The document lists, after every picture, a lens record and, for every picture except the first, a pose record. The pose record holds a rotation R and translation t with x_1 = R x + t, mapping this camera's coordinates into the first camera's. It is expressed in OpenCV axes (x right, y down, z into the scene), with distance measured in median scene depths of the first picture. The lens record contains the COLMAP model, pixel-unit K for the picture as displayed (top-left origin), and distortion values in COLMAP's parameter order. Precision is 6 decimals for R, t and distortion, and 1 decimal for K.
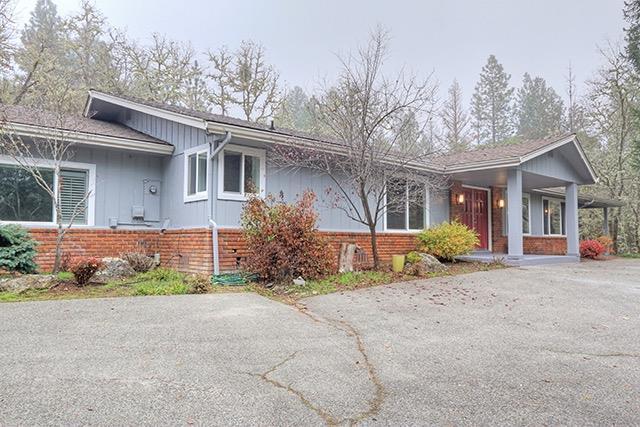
lens RADIAL K [[467.1, 0, 320.0], [0, 467.1, 213.5], [0, 0, 1]] dist [-0.000220, 0.007342]
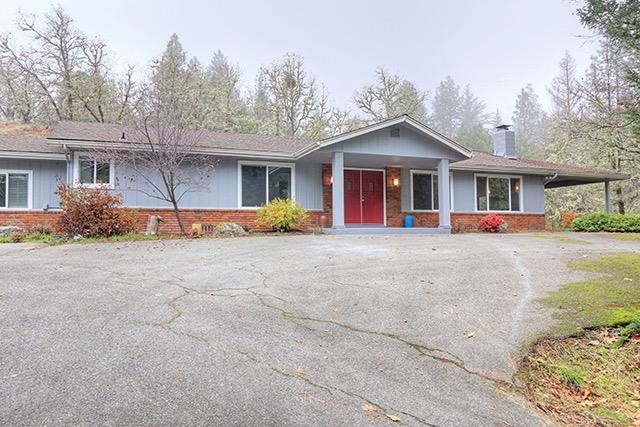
lens RADIAL K [[467.1, 0, 320.0], [0, 467.1, 213.5], [0, 0, 1]] dist [-0.000220, 0.007342]
pose [[0.933439, -0.030829, -0.357409, 0.655515], [0.033234, 0.999447, 0.000589, 0.048173], [0.357193, -0.012428, 0.933948, -0.089678]]
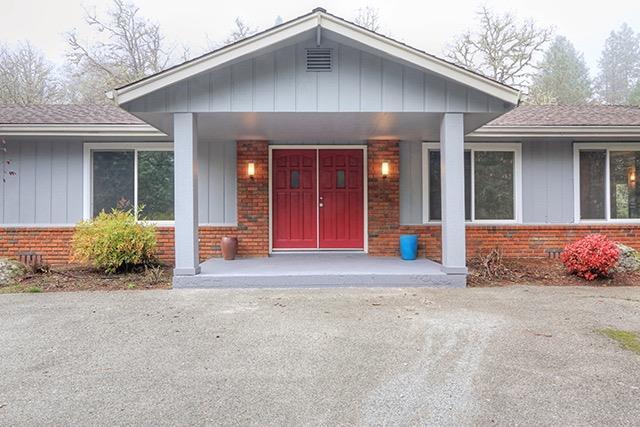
lens RADIAL K [[441.2, 0, 320.0], [0, 441.2, 213.5], [0, 0, 1]] dist [0.003482, 0.005300]
pose [[0.748976, -0.018298, -0.662344, 0.731148], [0.045466, 0.998682, 0.023823, 0.017023], [0.661035, -0.047957, 0.748821, 0.587778]]
